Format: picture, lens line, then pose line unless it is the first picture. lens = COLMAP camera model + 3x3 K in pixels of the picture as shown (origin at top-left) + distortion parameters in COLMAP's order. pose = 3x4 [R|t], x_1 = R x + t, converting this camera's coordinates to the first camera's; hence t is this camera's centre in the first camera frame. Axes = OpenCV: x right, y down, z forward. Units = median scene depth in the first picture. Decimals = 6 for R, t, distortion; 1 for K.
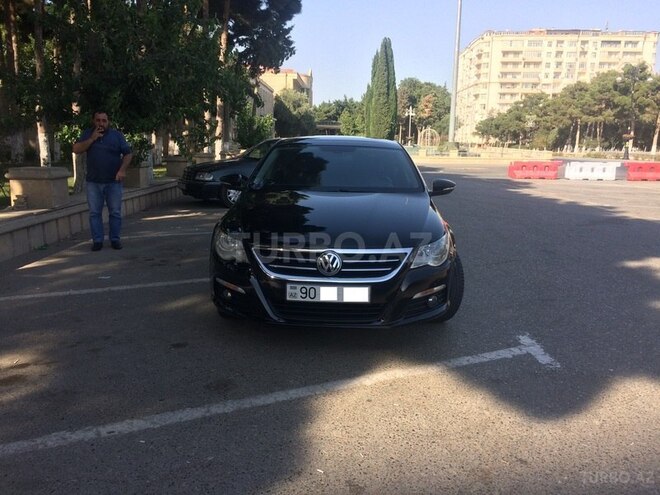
lens RADIAL K [[566.3, 0, 330.0], [0, 566.3, 247.5], [0, 0, 1]] dist [0.101058, -0.151197]
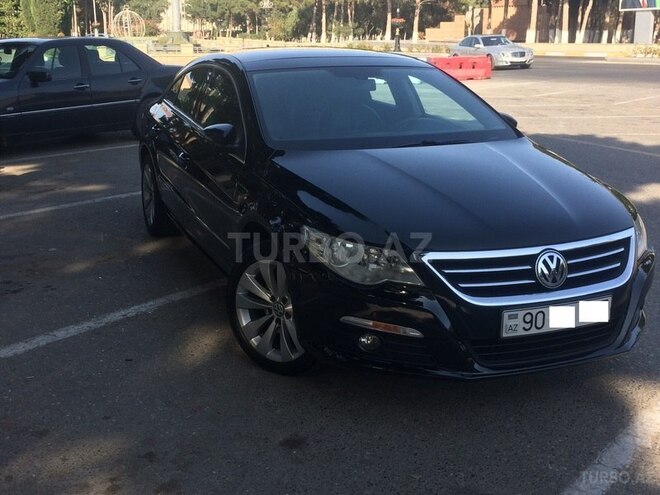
lens RADIAL K [[808.2, 0, 330.0], [0, 808.2, 247.5], [0, 0, 1]] dist [0.073774, -0.002131]
pose [[0.904713, -0.129025, 0.406013, -0.094559], [0.095939, 0.990259, 0.100910, -0.017828], [-0.415077, -0.052342, 0.908279, 0.044592]]
